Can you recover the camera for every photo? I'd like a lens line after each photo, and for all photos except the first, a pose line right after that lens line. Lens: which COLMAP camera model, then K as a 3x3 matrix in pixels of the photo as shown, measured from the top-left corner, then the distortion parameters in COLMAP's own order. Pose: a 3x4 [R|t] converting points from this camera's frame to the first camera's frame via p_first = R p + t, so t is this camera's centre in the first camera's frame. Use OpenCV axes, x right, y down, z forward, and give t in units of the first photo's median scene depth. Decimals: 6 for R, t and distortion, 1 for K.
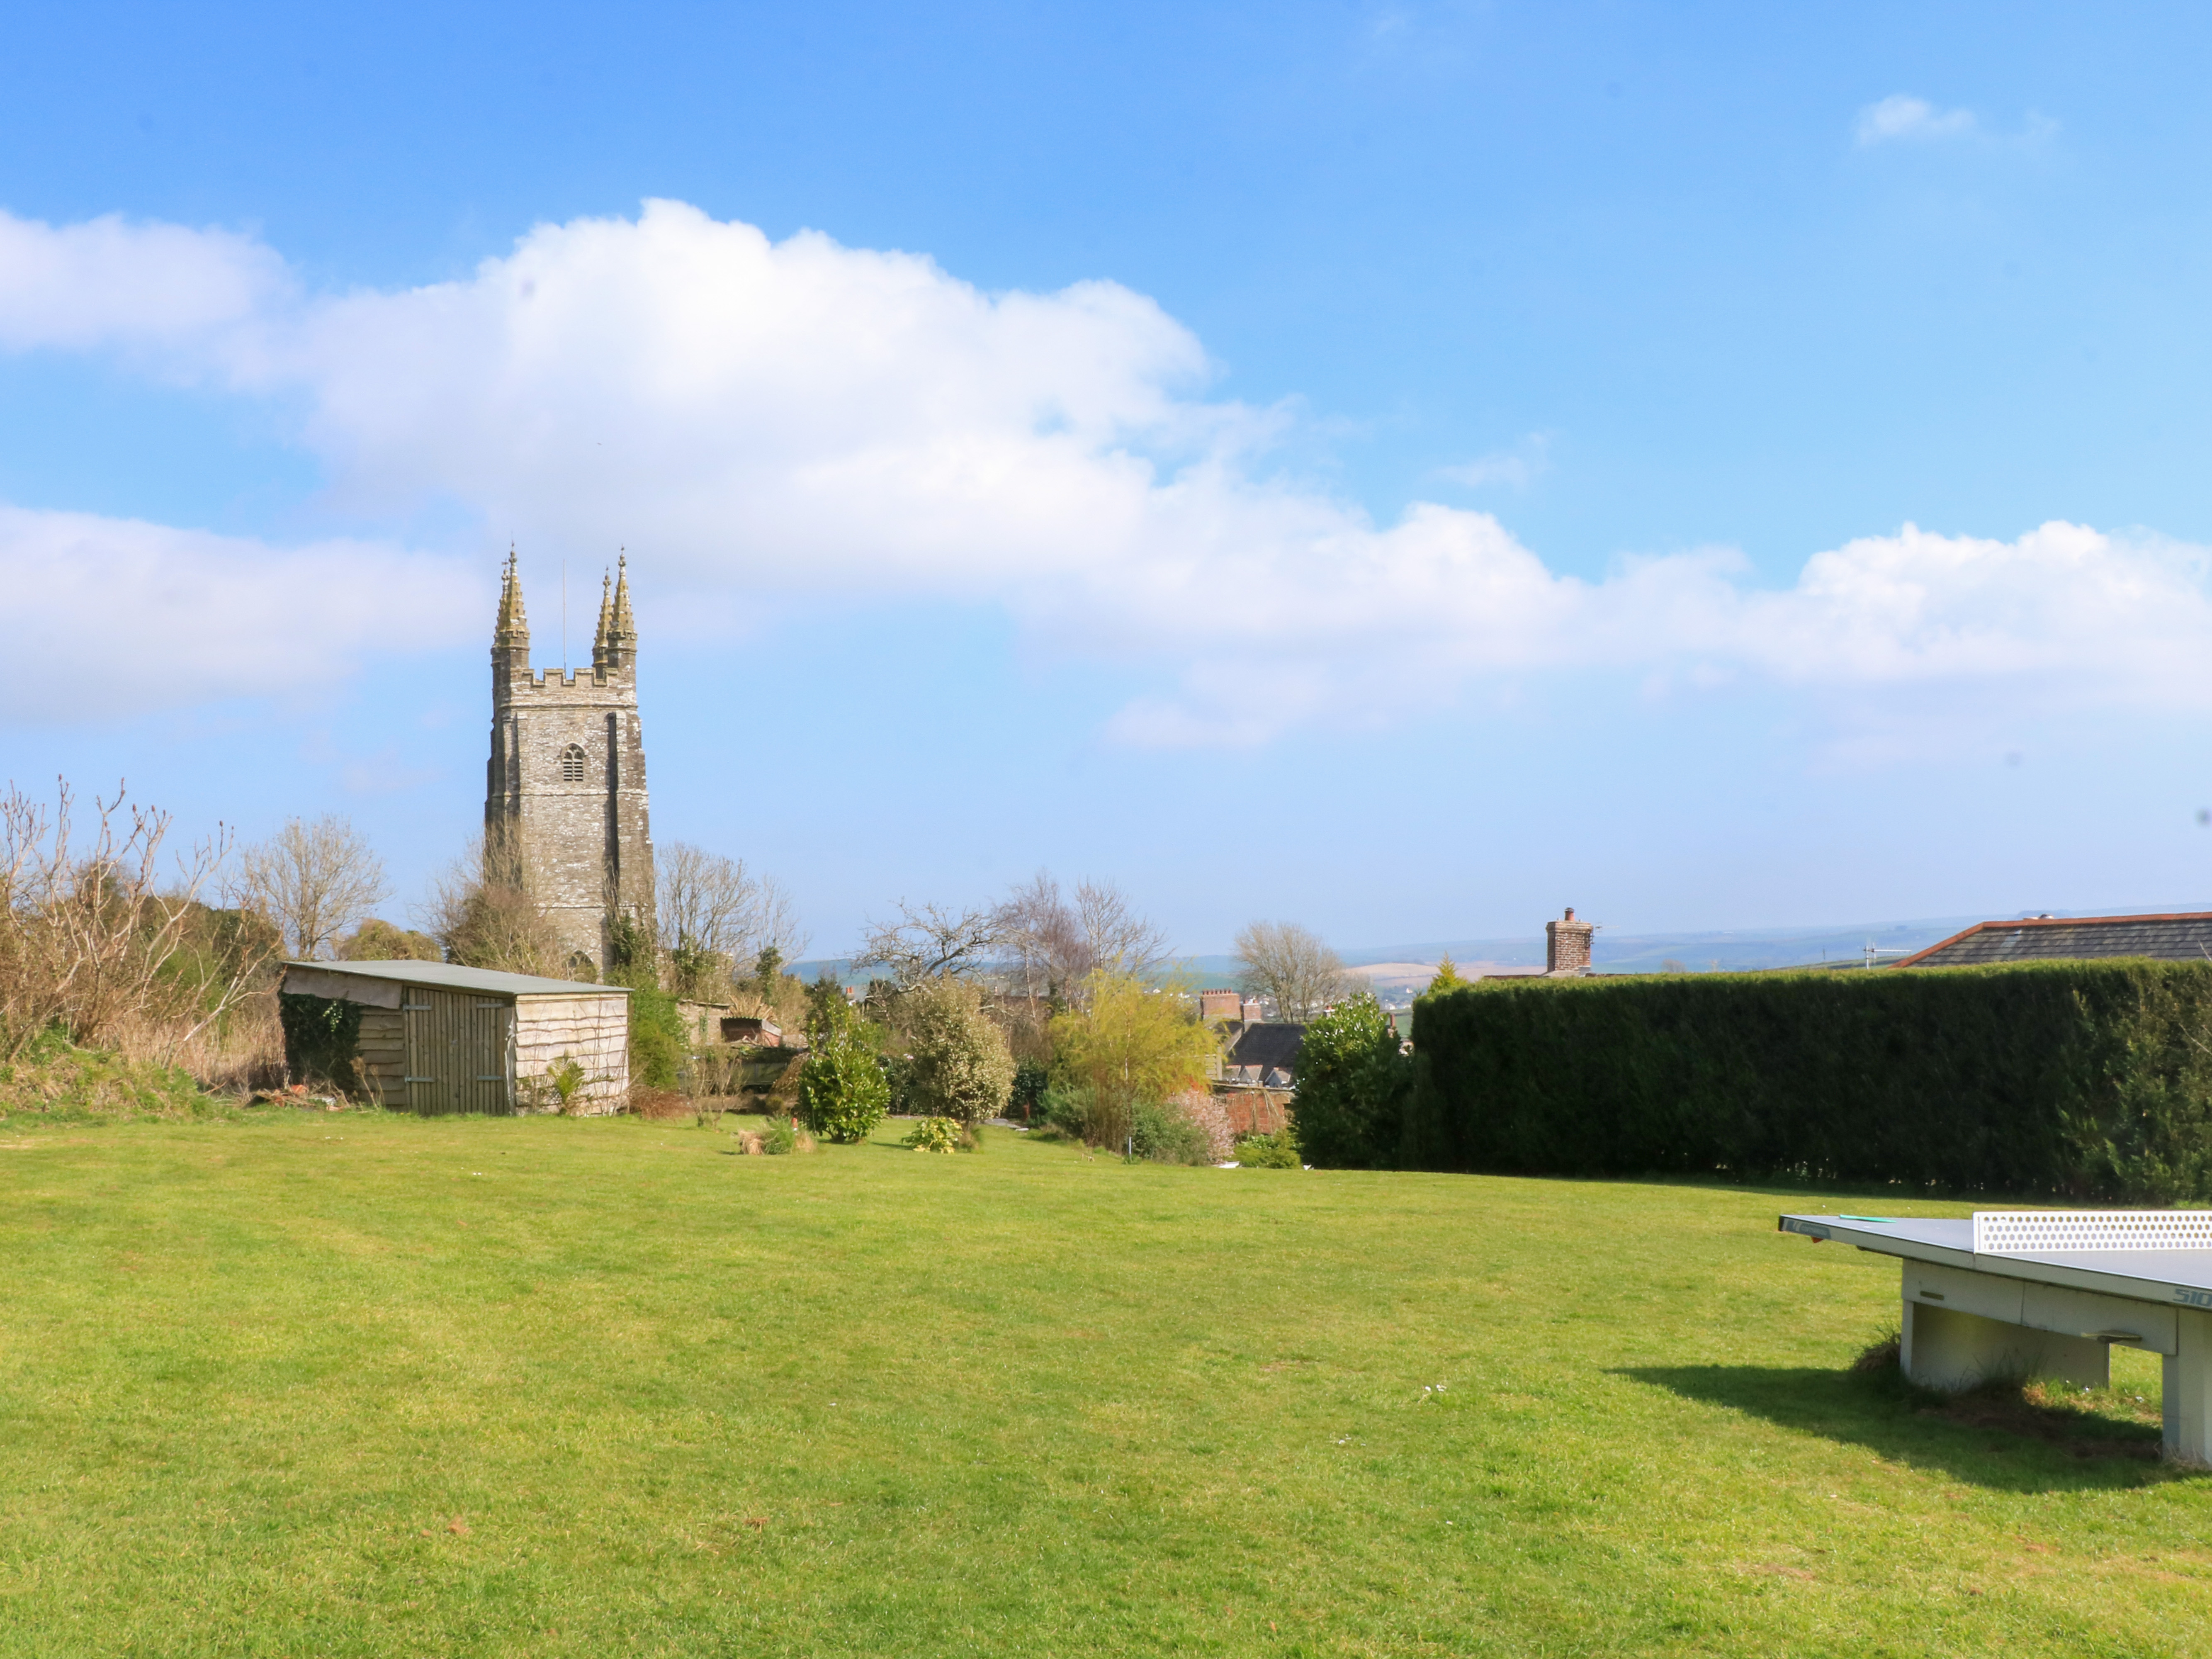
lens RADIAL K [[2087.3, 0, 1106.0], [0, 2087.3, 829.5], [0, 0, 1]] dist [-0.222341, 0.270696]
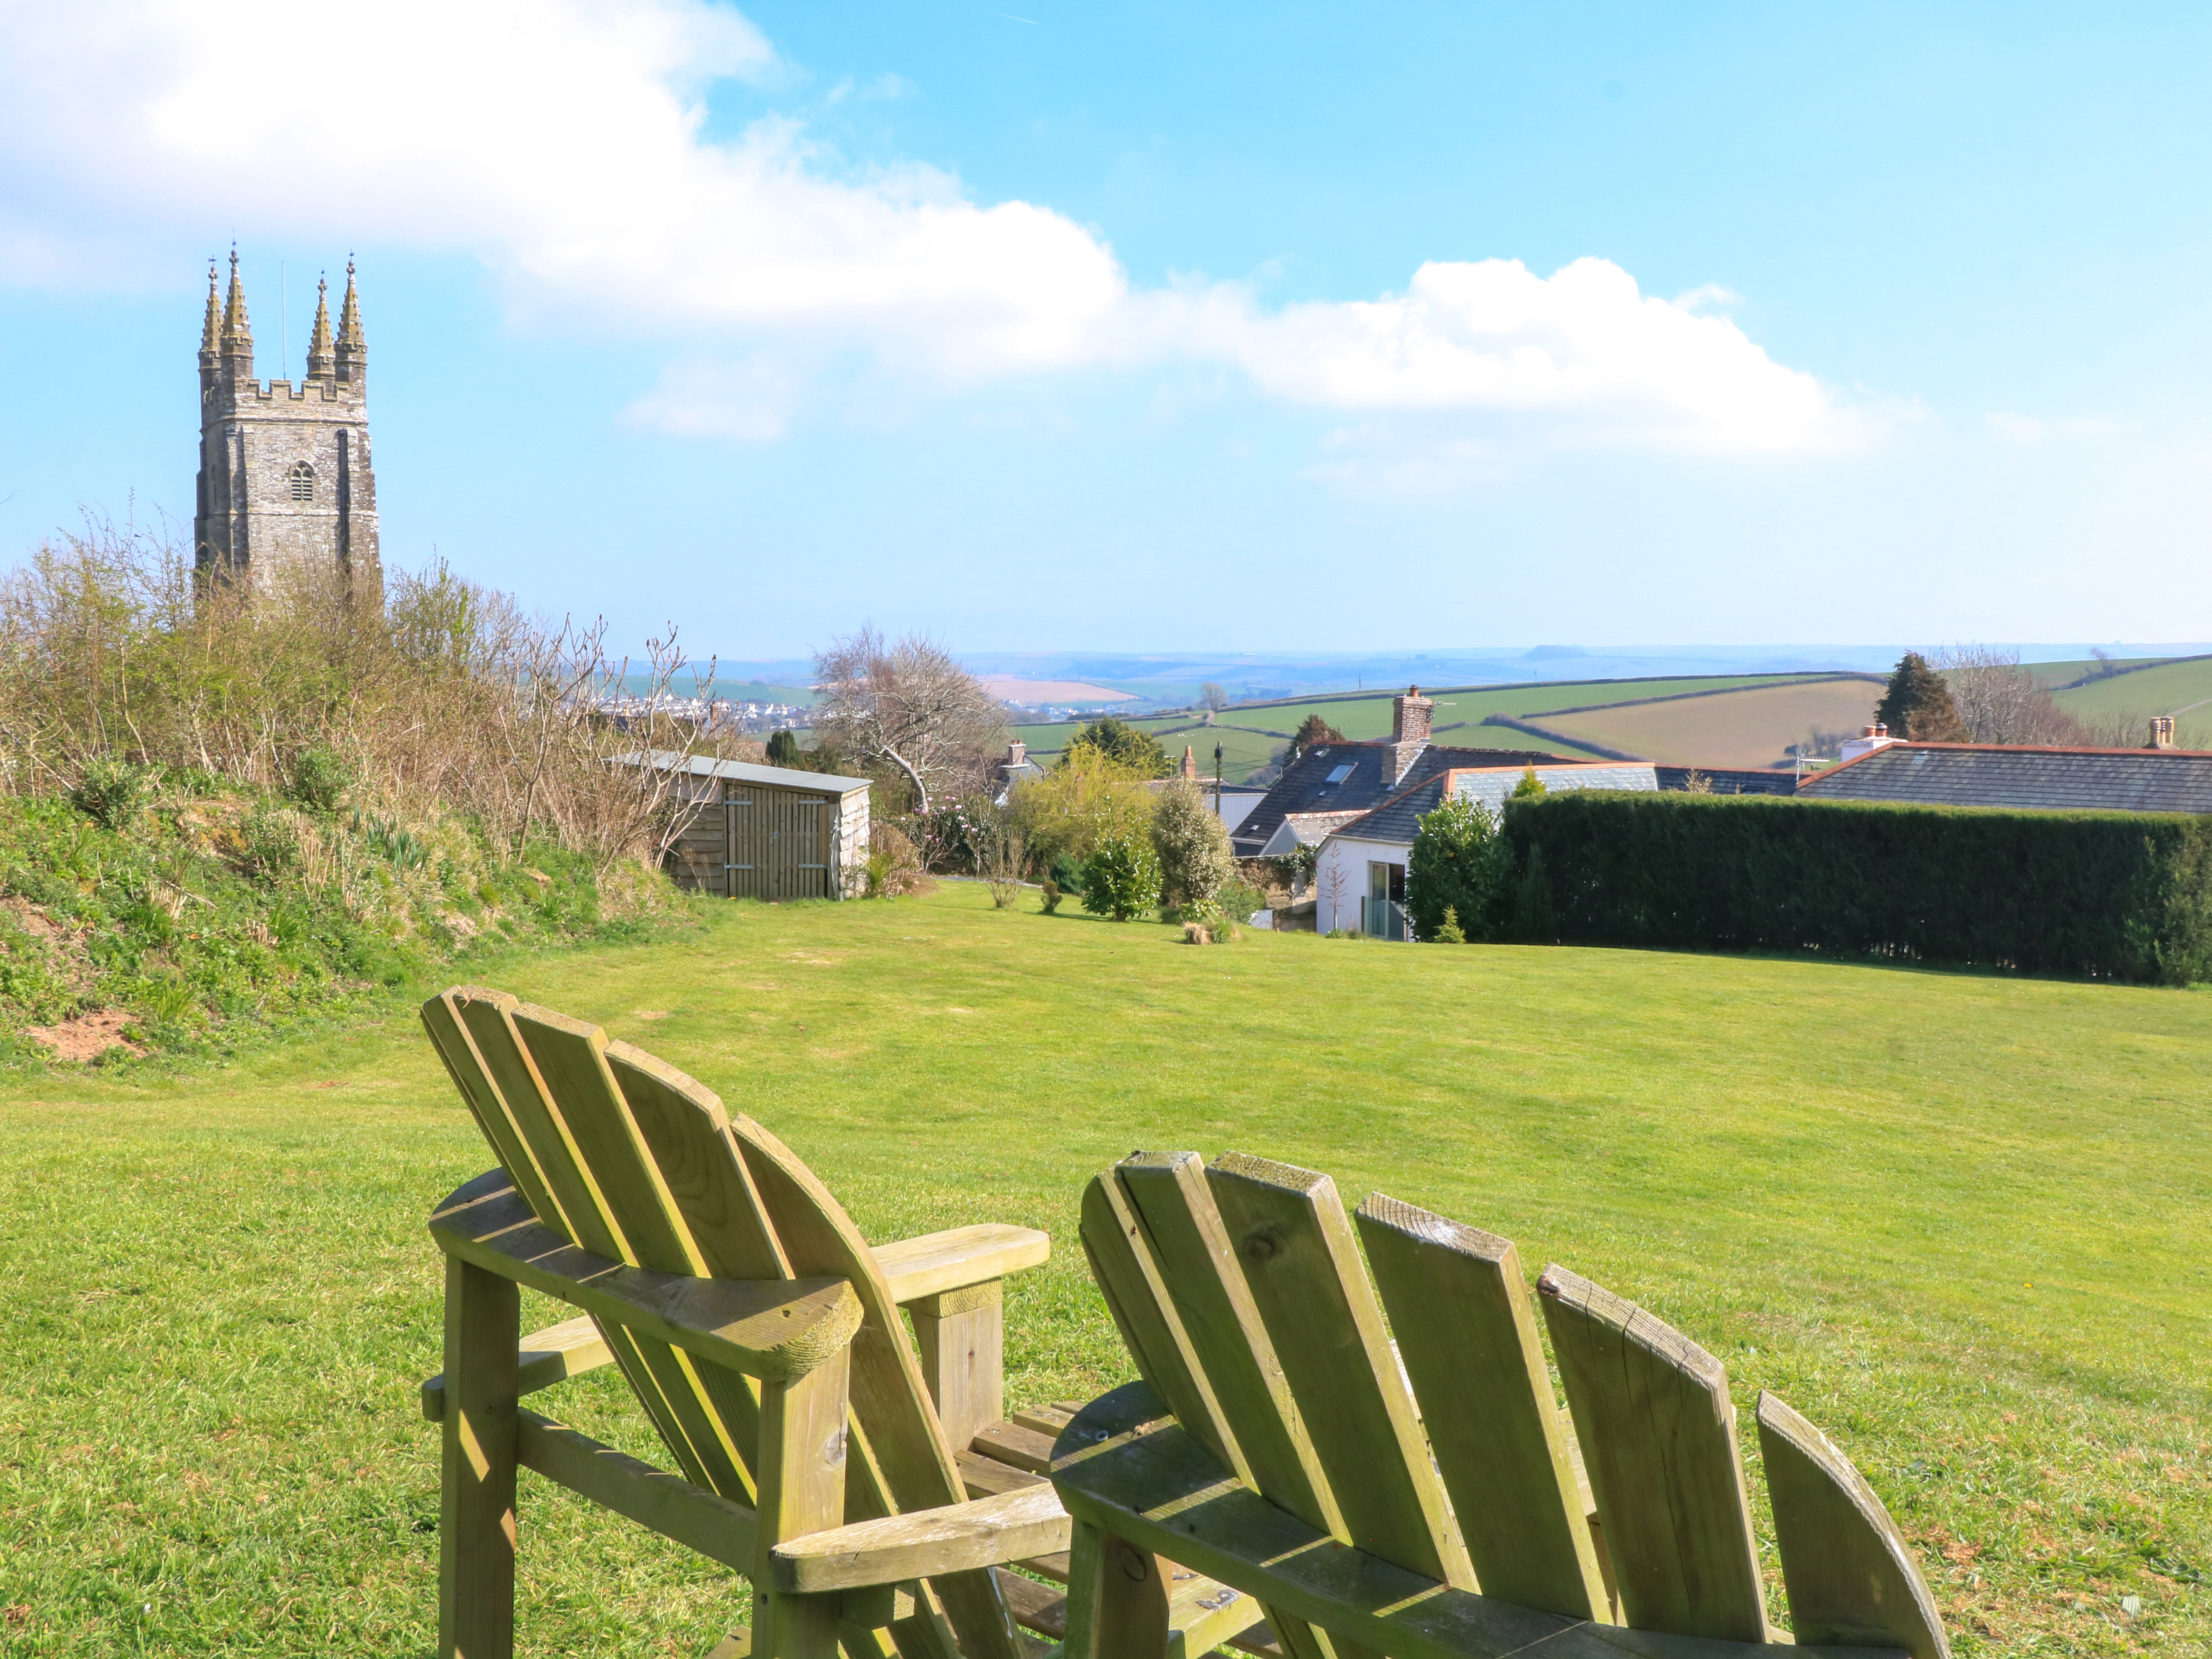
lens RADIAL K [[2180.2, 0, 1106.0], [0, 2180.2, 829.5], [0, 0, 1]] dist [-0.170197, 0.176068]
pose [[0.972406, 0.012796, 0.232945, -0.412764], [-0.044563, 0.990297, 0.131625, -0.062961], [-0.229001, -0.138374, 0.963541, -0.193389]]
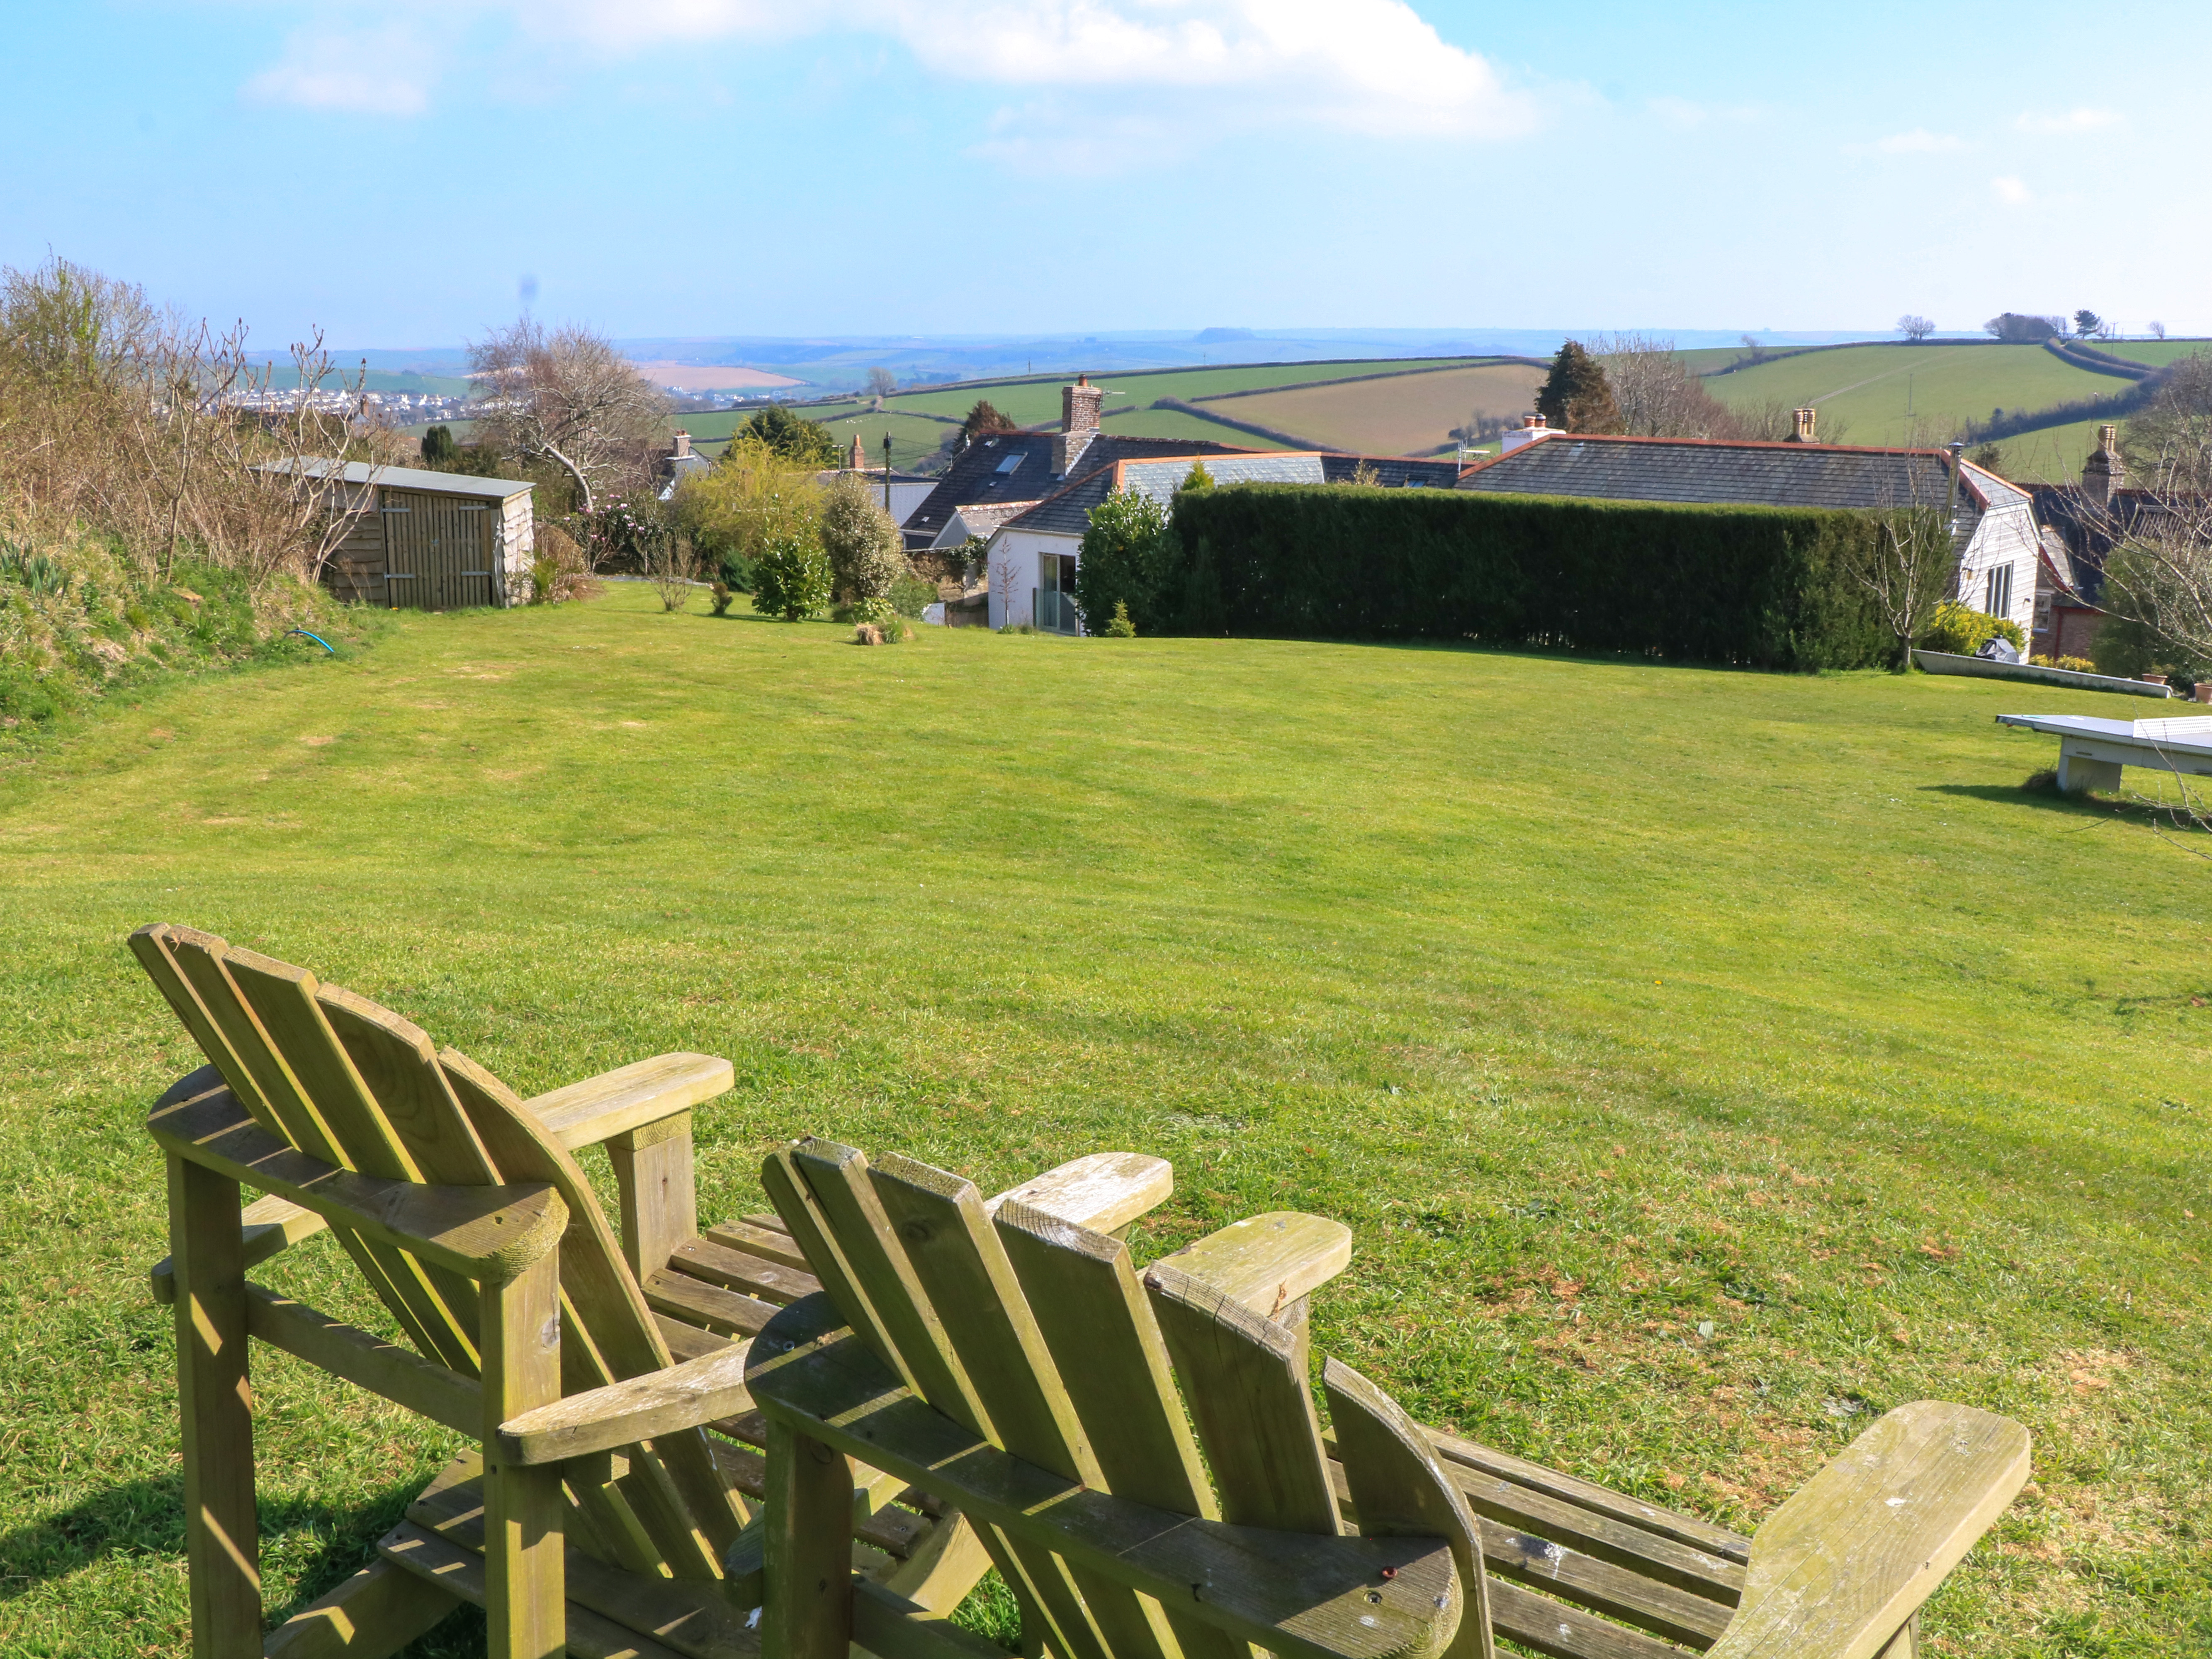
lens RADIAL K [[2175.5, 0, 1121.6], [0, 2175.5, 841.0], [0, 0, 1]] dist [-0.180091, 0.185851]
pose [[0.923922, -0.053558, 0.378813, -0.413656], [-0.054994, 0.961278, 0.270039, -0.070060], [-0.378607, -0.270328, 0.885200, -0.196967]]
